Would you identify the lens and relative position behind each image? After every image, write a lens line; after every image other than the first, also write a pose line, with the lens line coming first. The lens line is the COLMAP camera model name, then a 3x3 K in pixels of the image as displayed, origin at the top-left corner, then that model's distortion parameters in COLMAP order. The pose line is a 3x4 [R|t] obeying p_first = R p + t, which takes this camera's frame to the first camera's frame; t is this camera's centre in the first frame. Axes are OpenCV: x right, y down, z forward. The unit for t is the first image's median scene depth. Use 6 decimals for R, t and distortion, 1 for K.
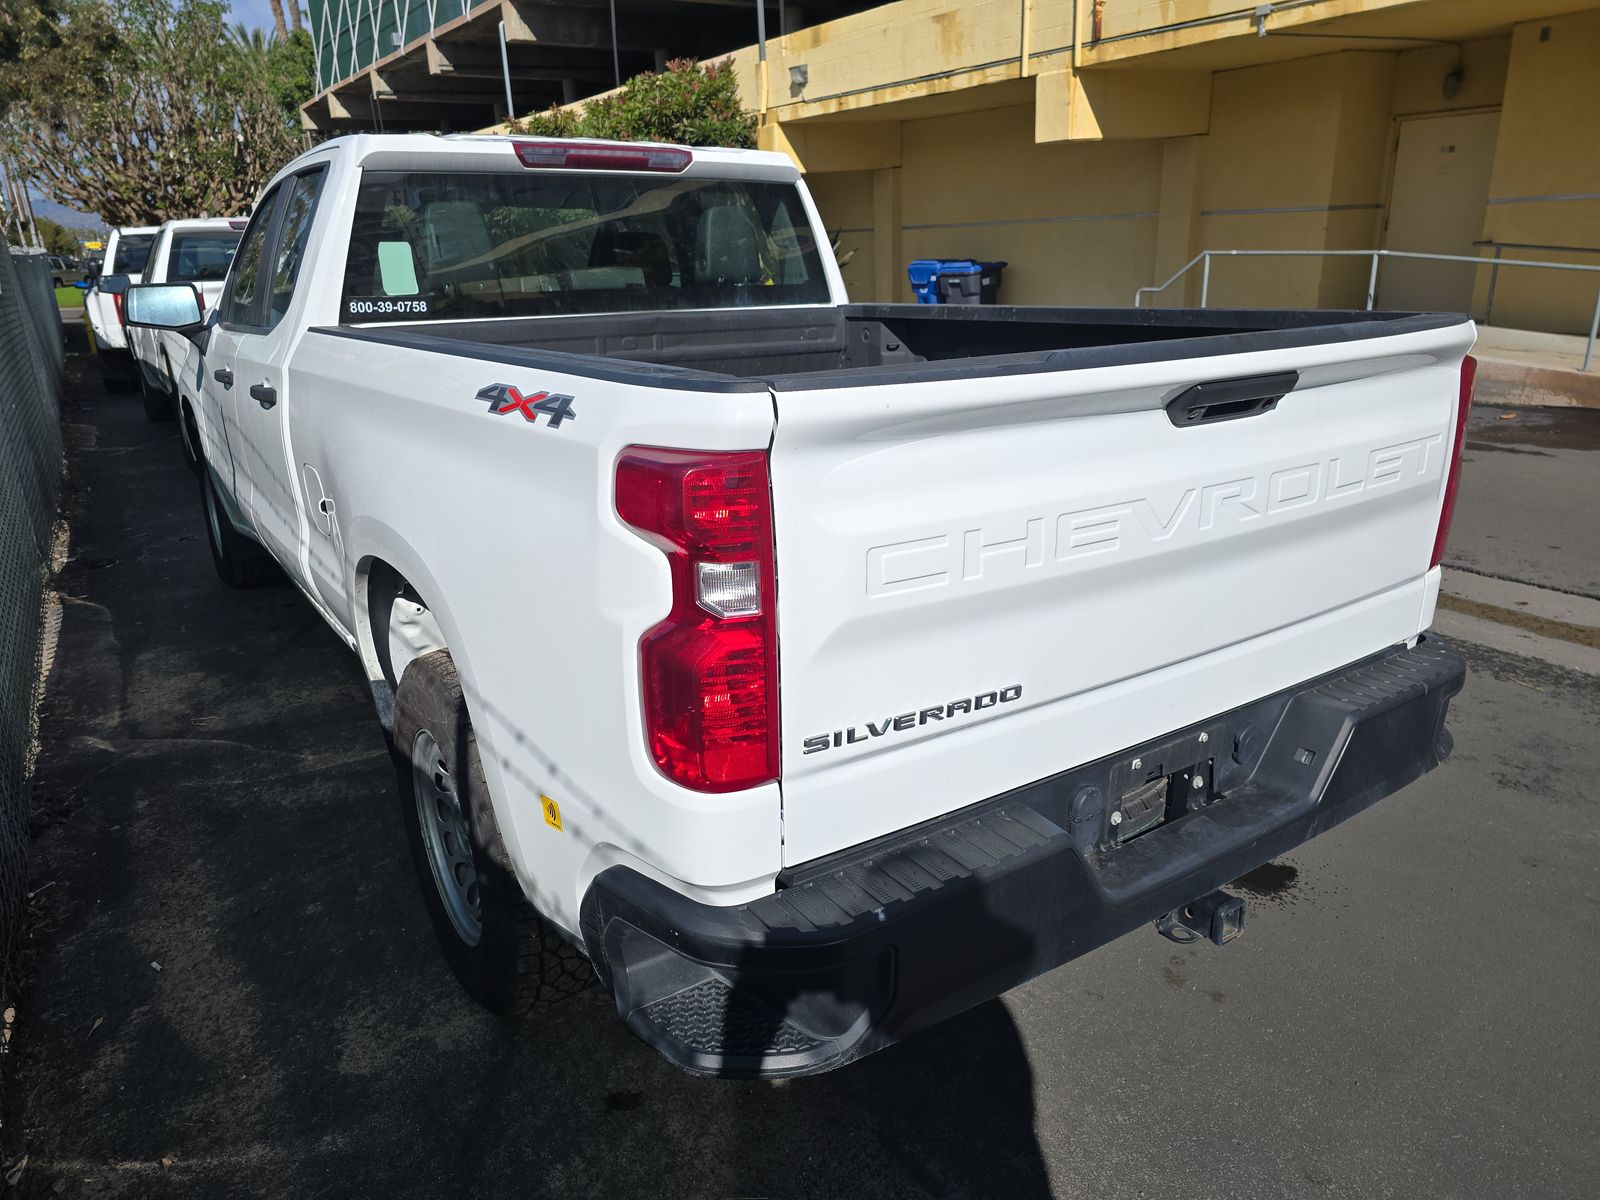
lens RADIAL K [[1077.5, 0, 803.4], [0, 1077.5, 600.0], [0, 0, 1]] dist [0.034814, -0.028755]
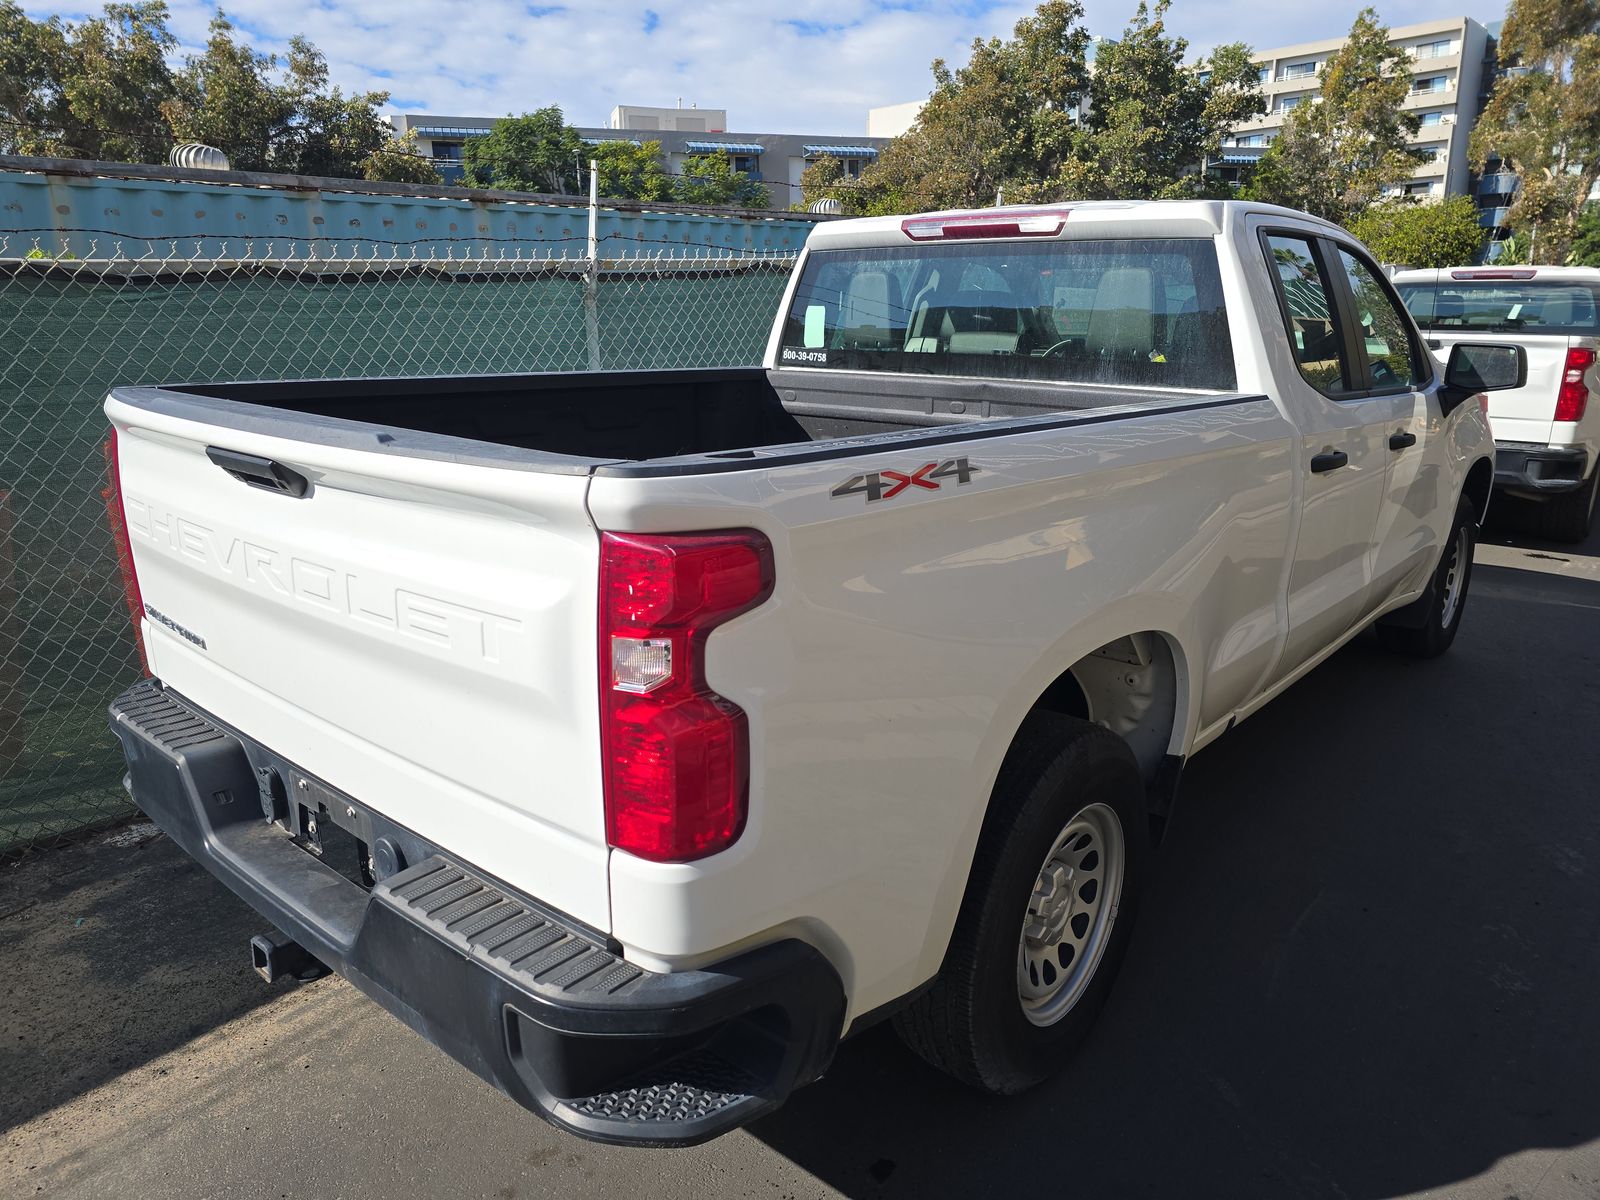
lens RADIAL K [[1077.5, 0, 803.4], [0, 1077.5, 600.0], [0, 0, 1]] dist [0.034814, -0.028755]
pose [[0.275251, 0.272421, -0.921967, 0.706535], [-0.303875, 0.934498, 0.185402, -0.193193], [0.912084, 0.229130, 0.340004, 0.515433]]
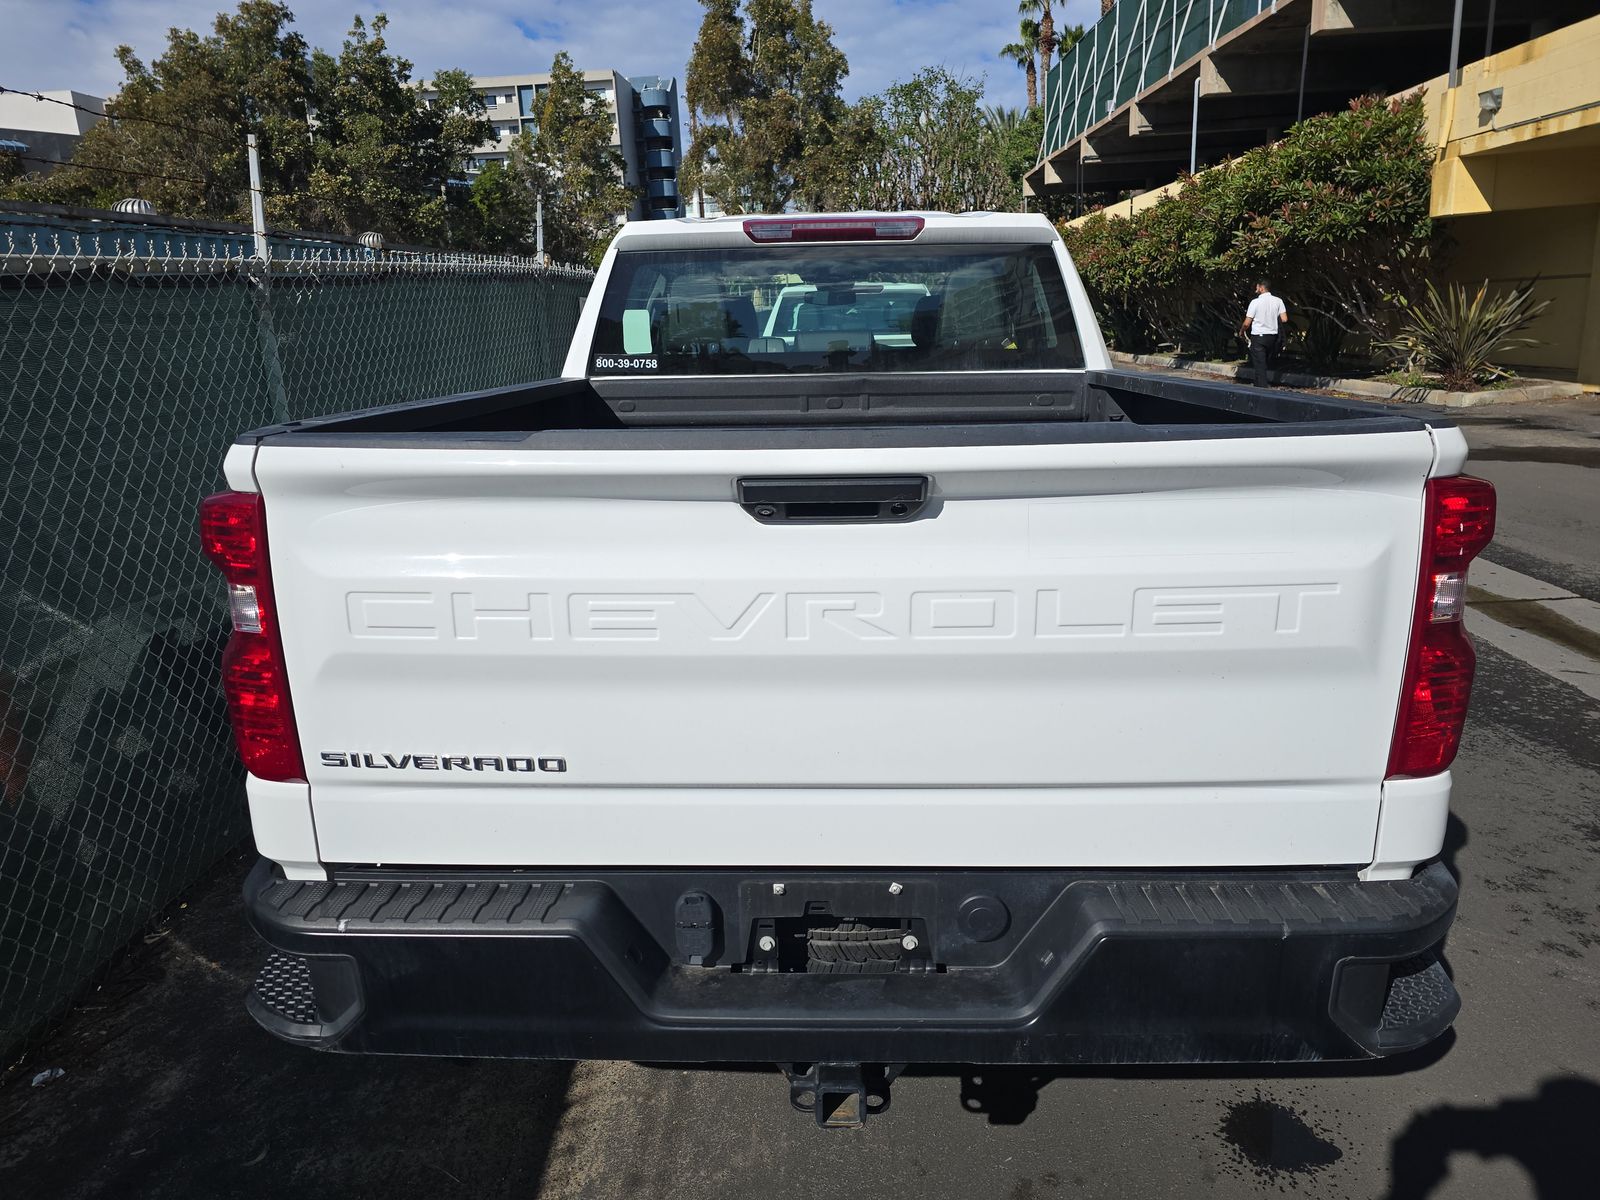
lens RADIAL K [[1073.7, 0, 805.3], [0, 1073.7, 599.5], [0, 0, 1]] dist [0.036664, -0.034099]
pose [[0.816081, 0.148528, -0.558526, 0.389906], [-0.172704, 0.984927, 0.009575, -0.048694], [0.551529, 0.088646, 0.829432, 0.121054]]
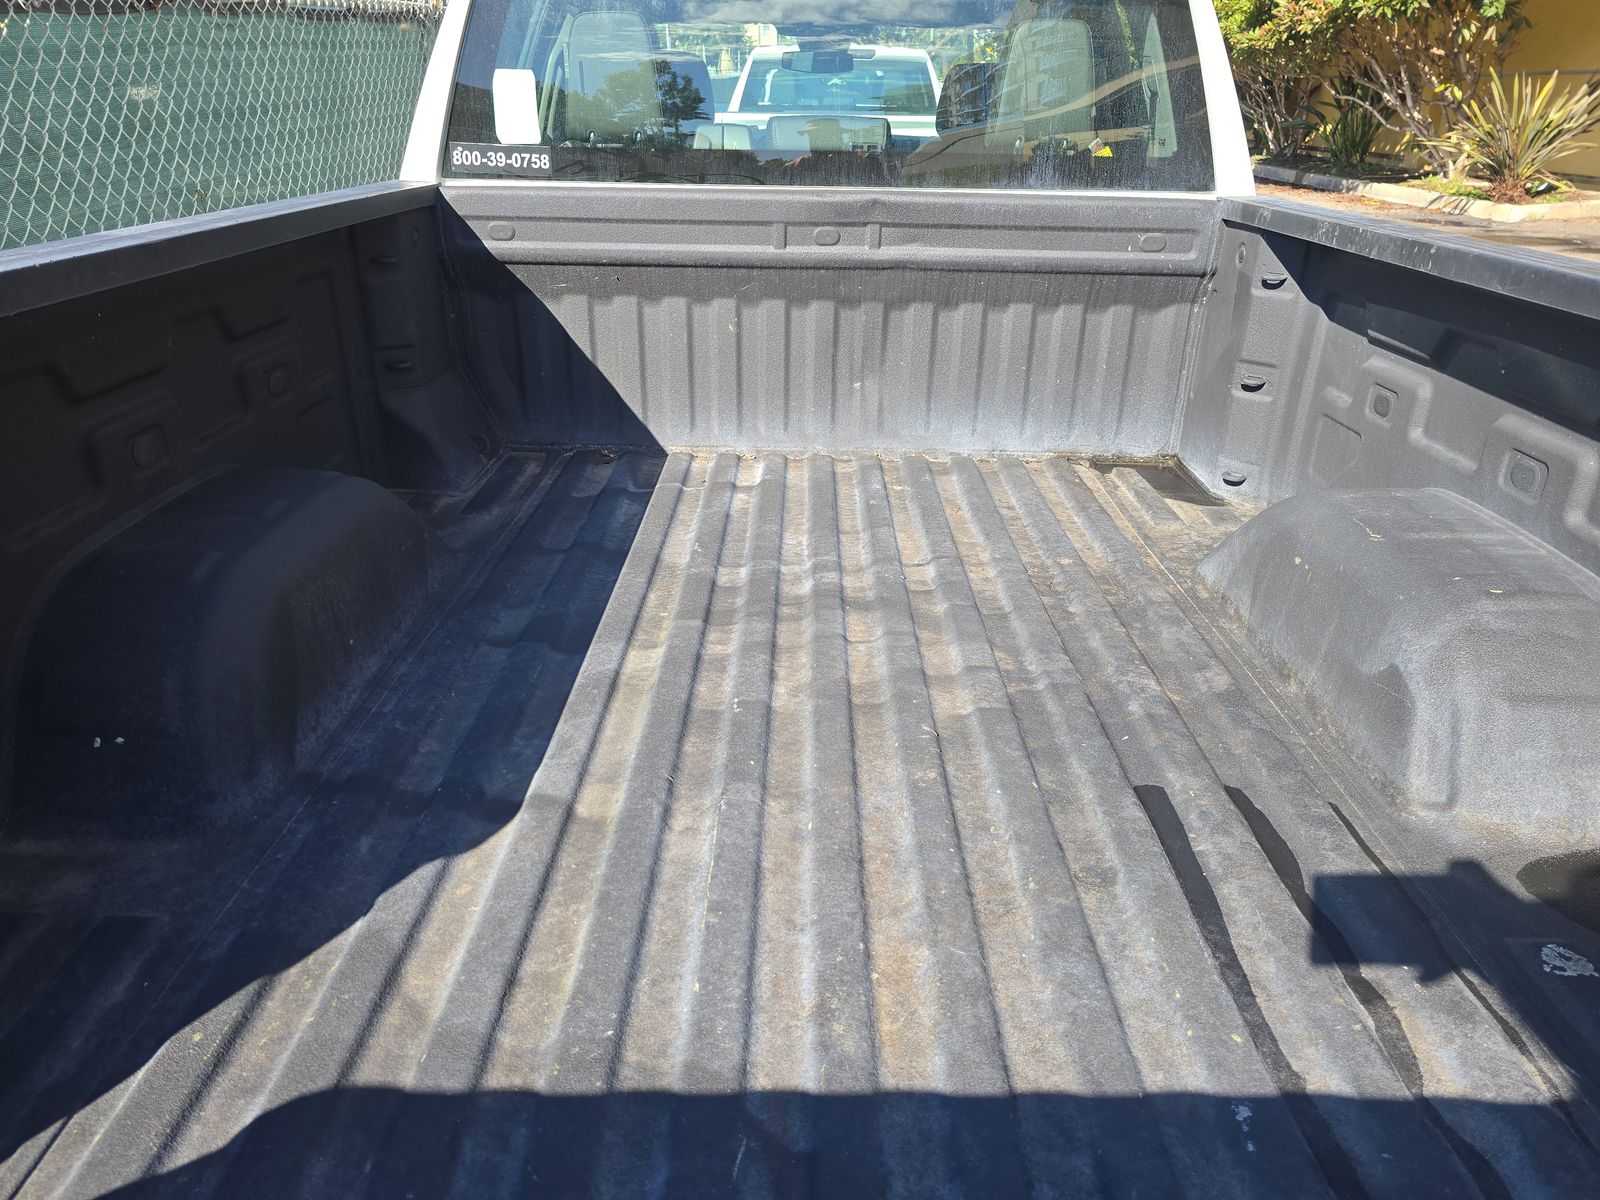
lens RADIAL K [[1073.7, 0, 805.3], [0, 1073.7, 599.5], [0, 0, 1]] dist [0.036664, -0.034099]
pose [[0.828274, 0.265955, -0.493183, 0.201484], [-0.198653, 0.962384, 0.185350, -0.127772], [0.523926, -0.055549, 0.849950, 0.368875]]
